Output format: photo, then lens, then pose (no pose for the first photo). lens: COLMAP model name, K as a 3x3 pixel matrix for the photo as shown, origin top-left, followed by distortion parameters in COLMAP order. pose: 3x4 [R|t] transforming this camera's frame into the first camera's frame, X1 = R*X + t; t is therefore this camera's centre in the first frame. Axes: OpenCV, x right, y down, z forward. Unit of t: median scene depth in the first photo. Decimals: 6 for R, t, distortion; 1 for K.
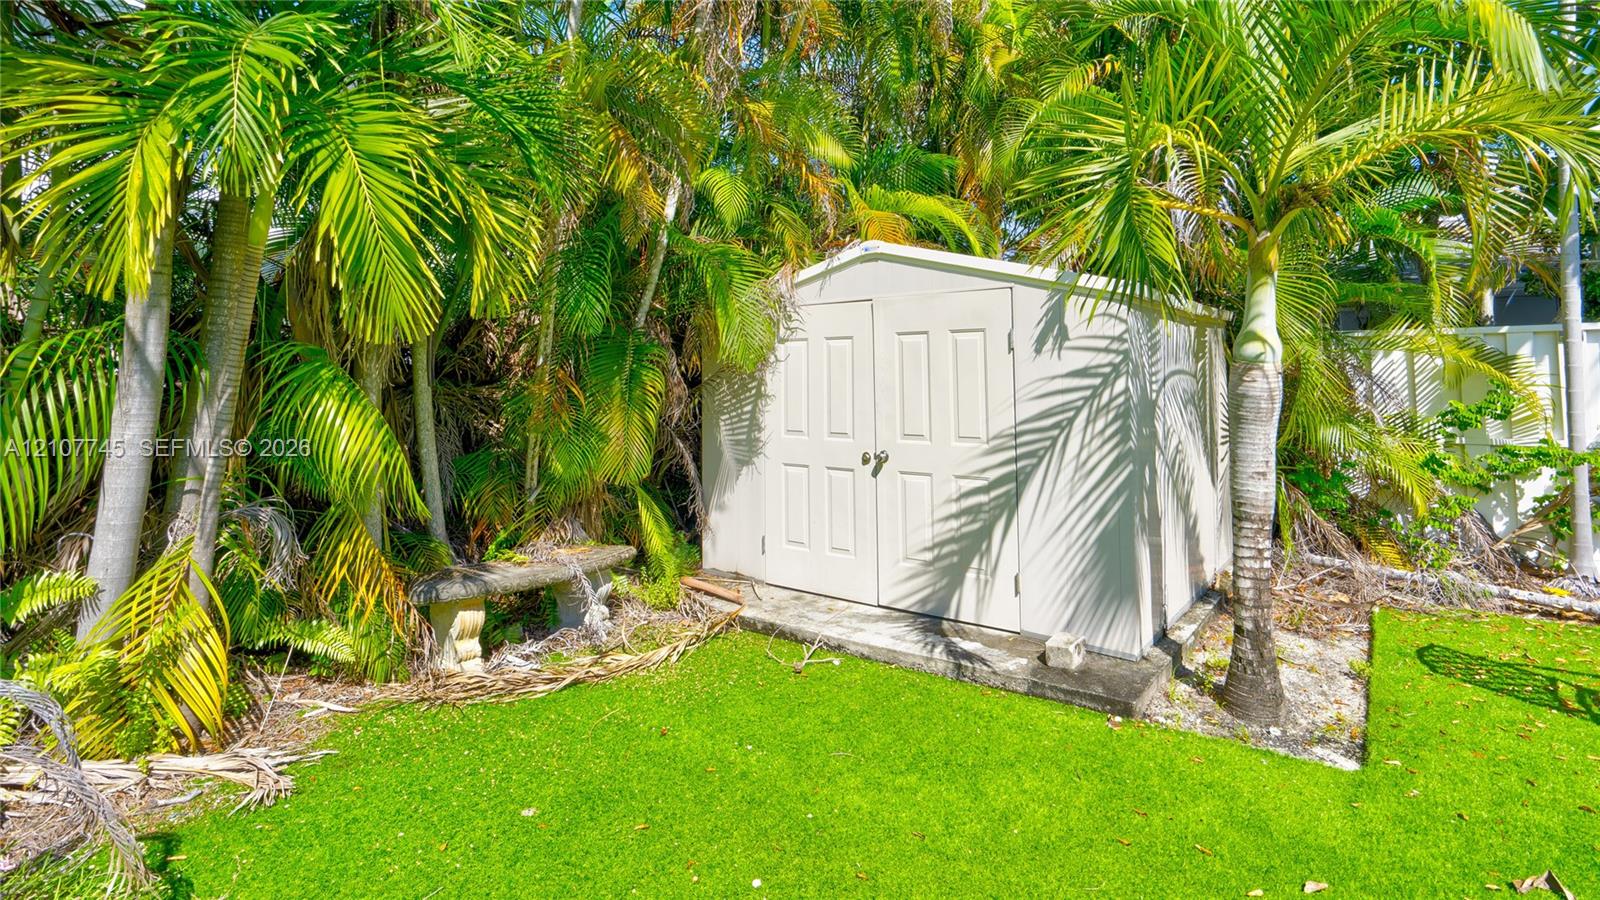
lens RADIAL K [[756.6, 0, 800.2], [0, 756.6, 450.3], [0, 0, 1]] dist [0.002411, -0.001349]
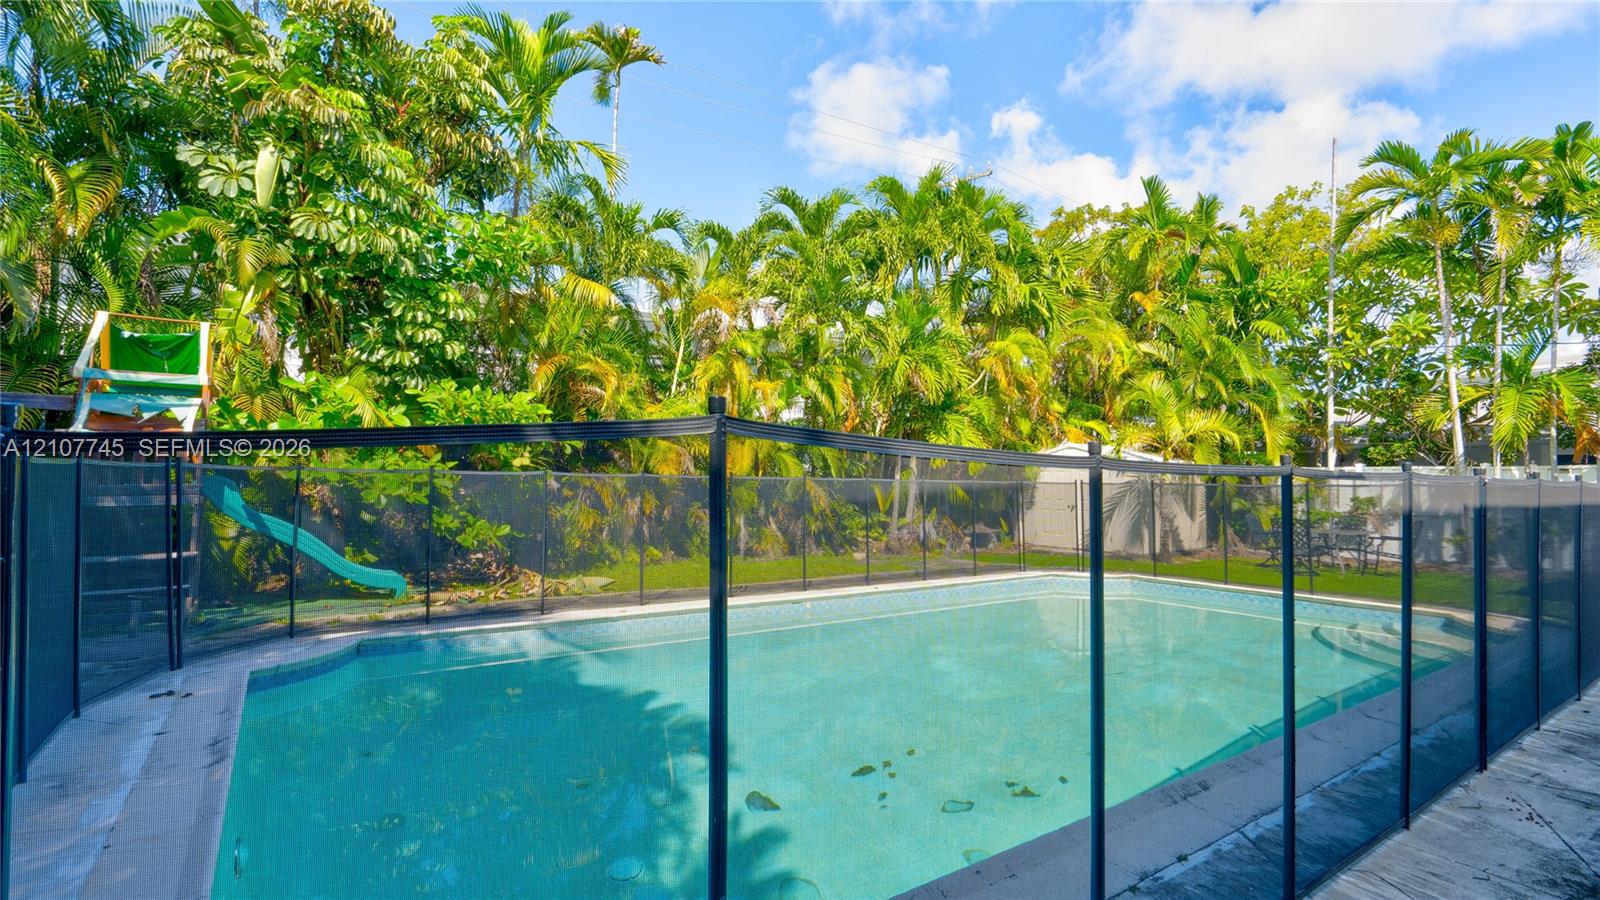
lens RADIAL K [[756.6, 0, 800.6], [0, 756.6, 453.7], [0, 0, 1]] dist [0.002411, -0.001349]
pose [[0.964243, 0.008950, -0.264869, -0.144169], [-0.042192, 0.991867, -0.120083, 0.190259], [0.261640, 0.126964, 0.956778, -2.111712]]
